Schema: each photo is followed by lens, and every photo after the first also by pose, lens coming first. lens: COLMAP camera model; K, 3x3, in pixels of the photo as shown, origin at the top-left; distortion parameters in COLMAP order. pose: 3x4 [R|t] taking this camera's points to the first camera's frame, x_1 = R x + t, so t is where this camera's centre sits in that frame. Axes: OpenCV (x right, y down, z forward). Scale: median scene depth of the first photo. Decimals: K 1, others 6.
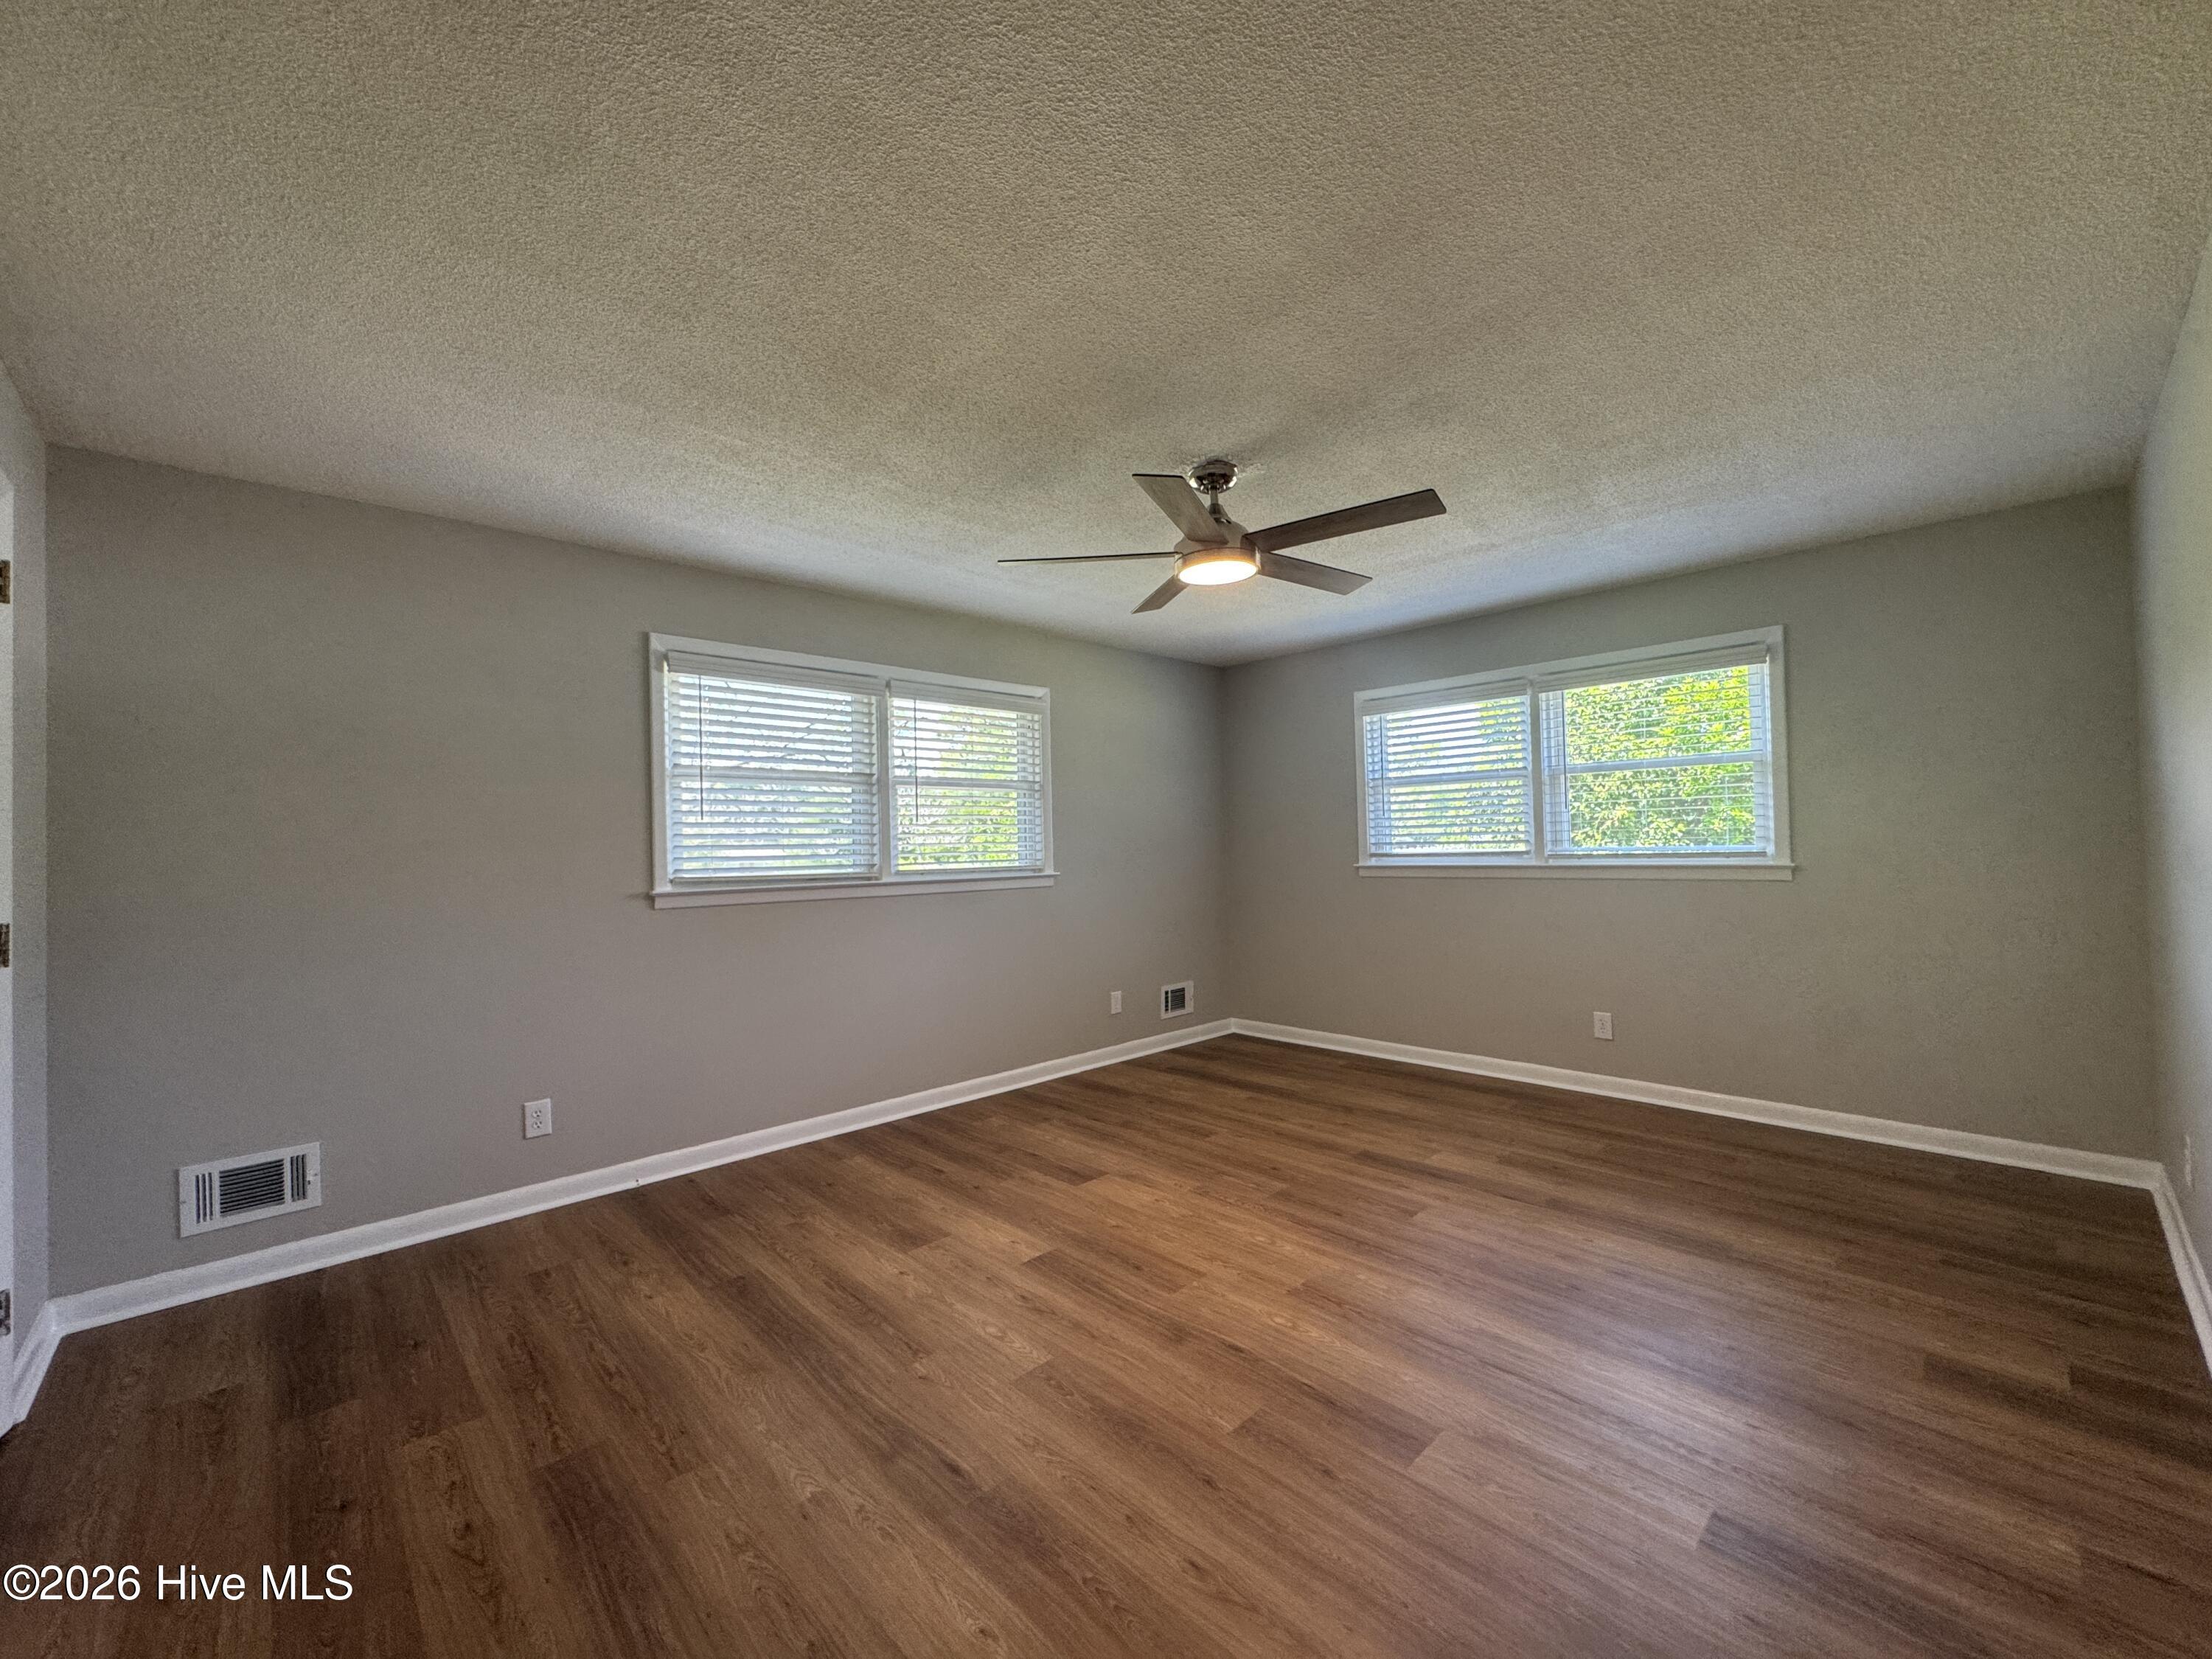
lens RADIAL K [[882.6, 0, 1099.4], [0, 882.6, 830.4], [0, 0, 1]] dist [-0.000708, -0.001417]
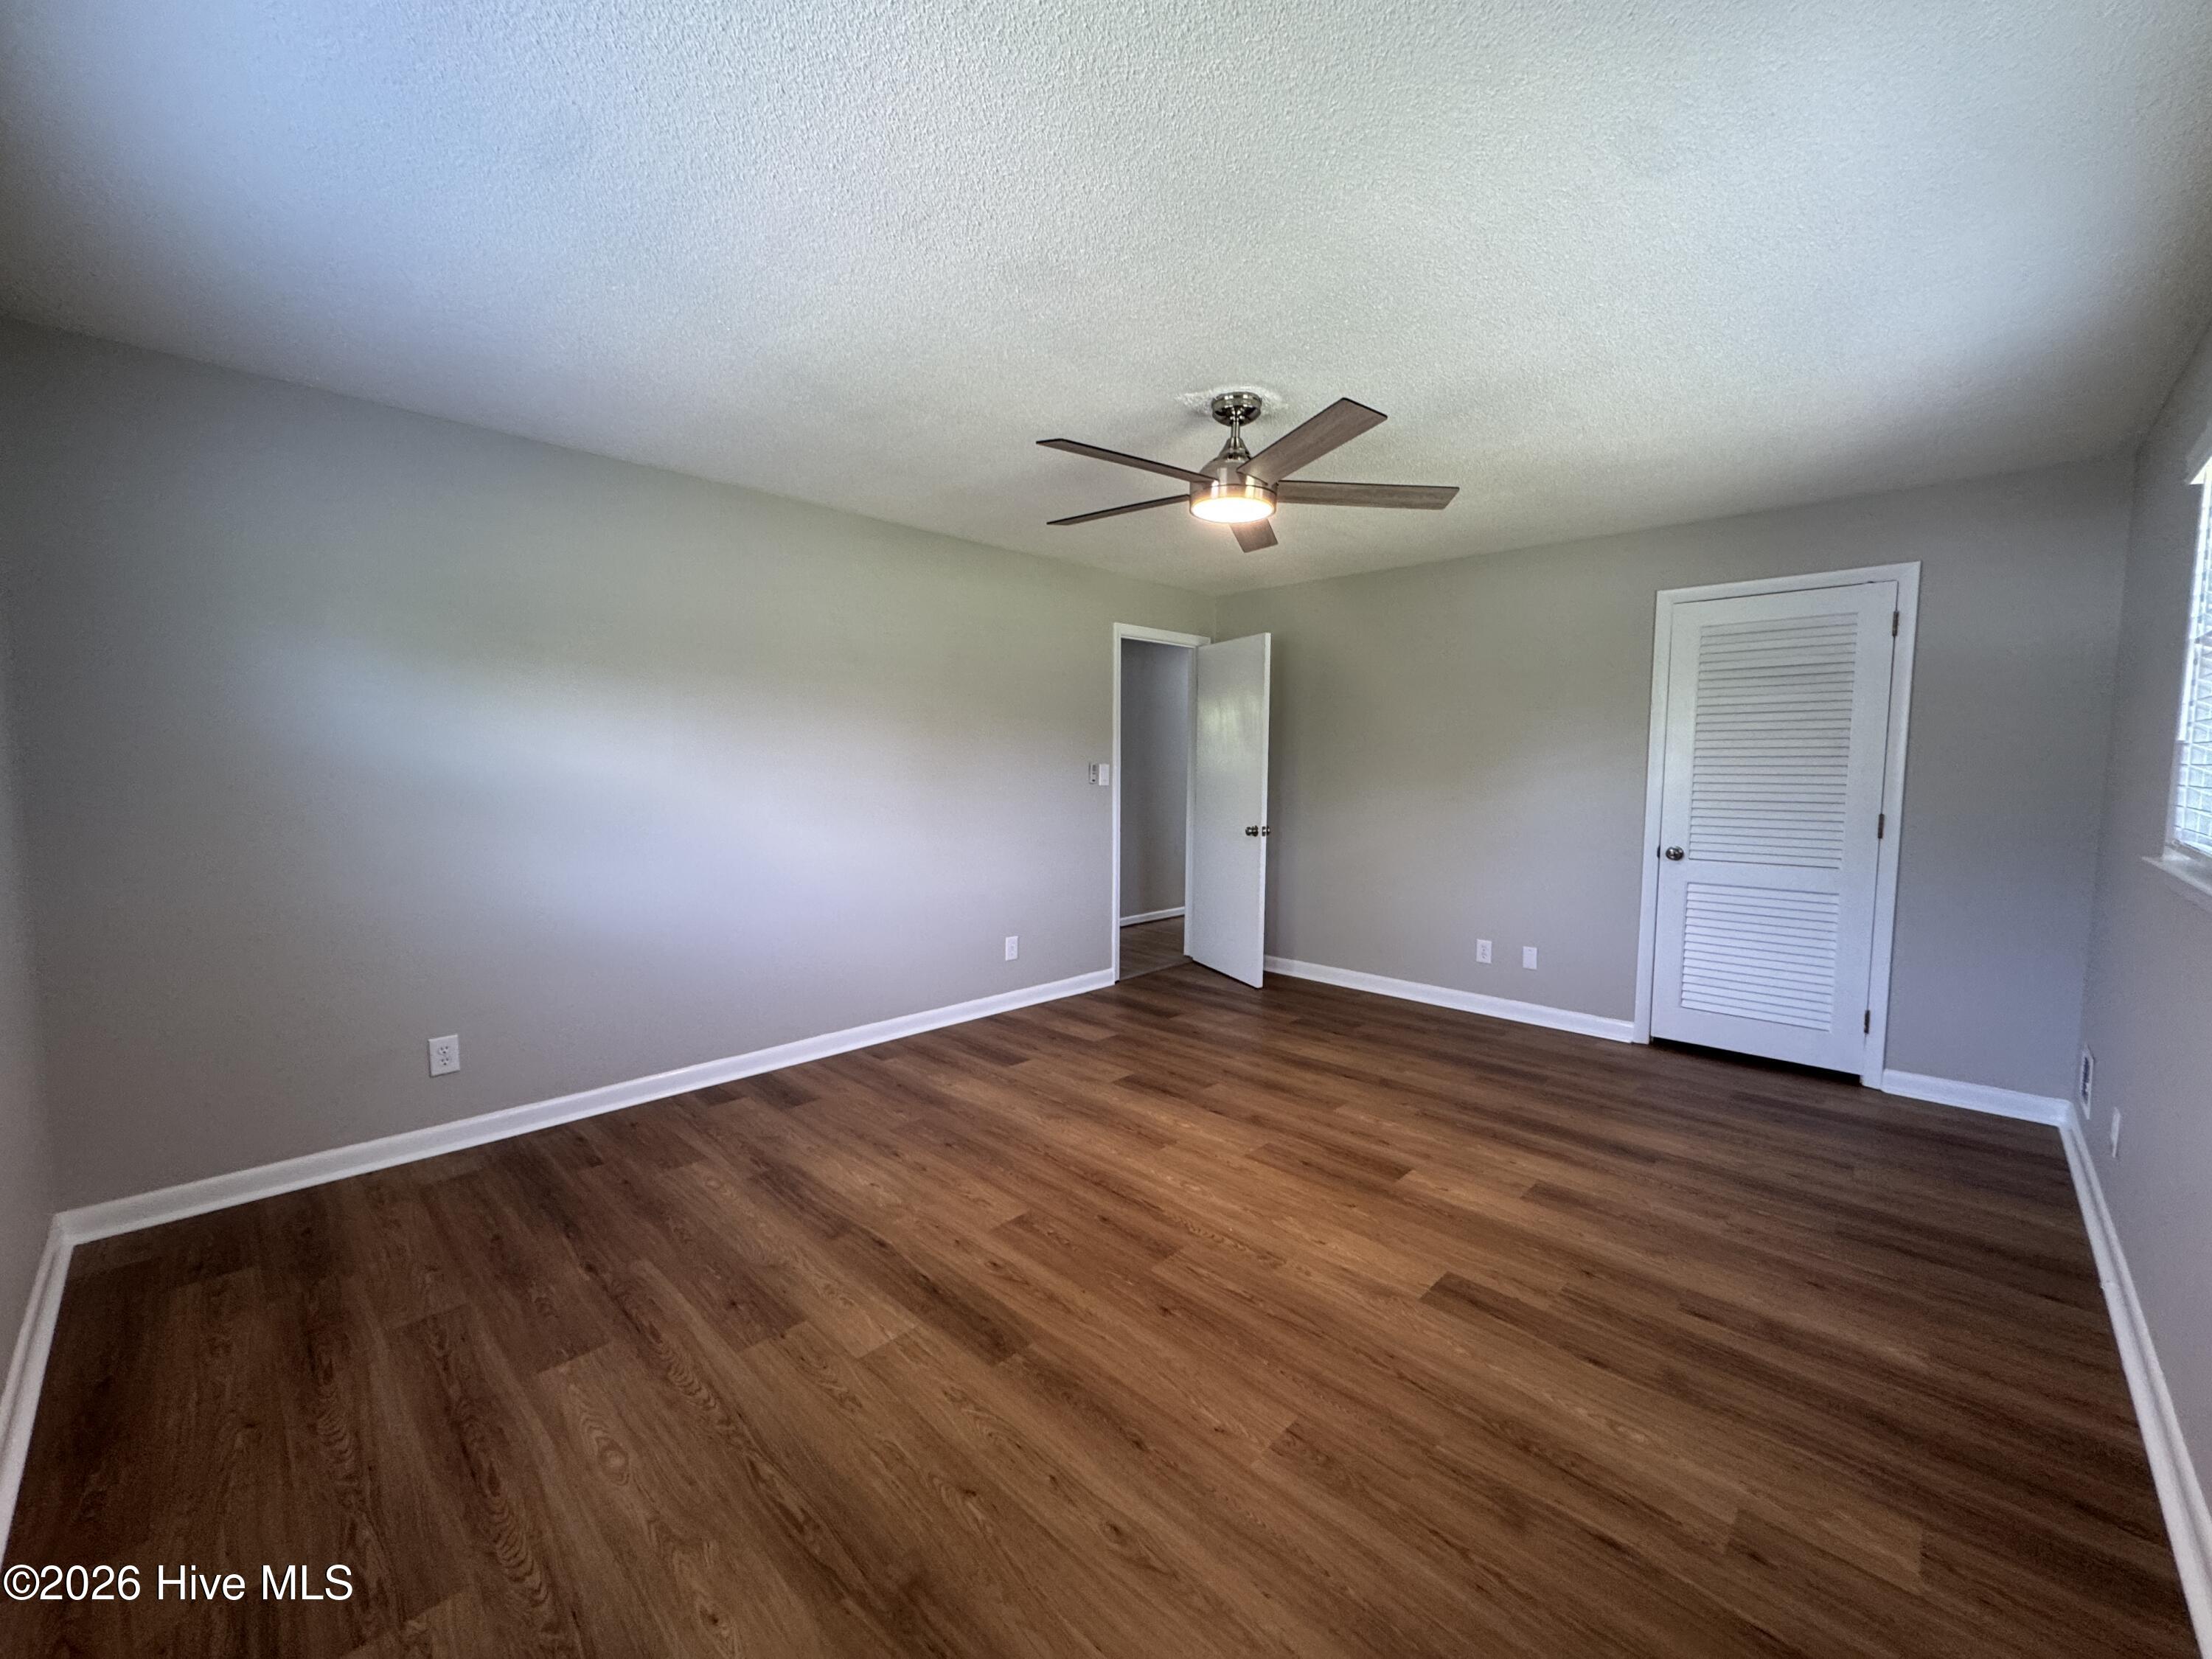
lens RADIAL K [[882.6, 0, 1092.1], [0, 882.6, 835.7], [0, 0, 1]] dist [-0.000708, -0.001417]
pose [[-0.999329, 0.017114, -0.032370, 0.300527], [0.014892, 0.997597, 0.067669, 0.000211], [0.033450, 0.067142, -0.997183, 1.818325]]
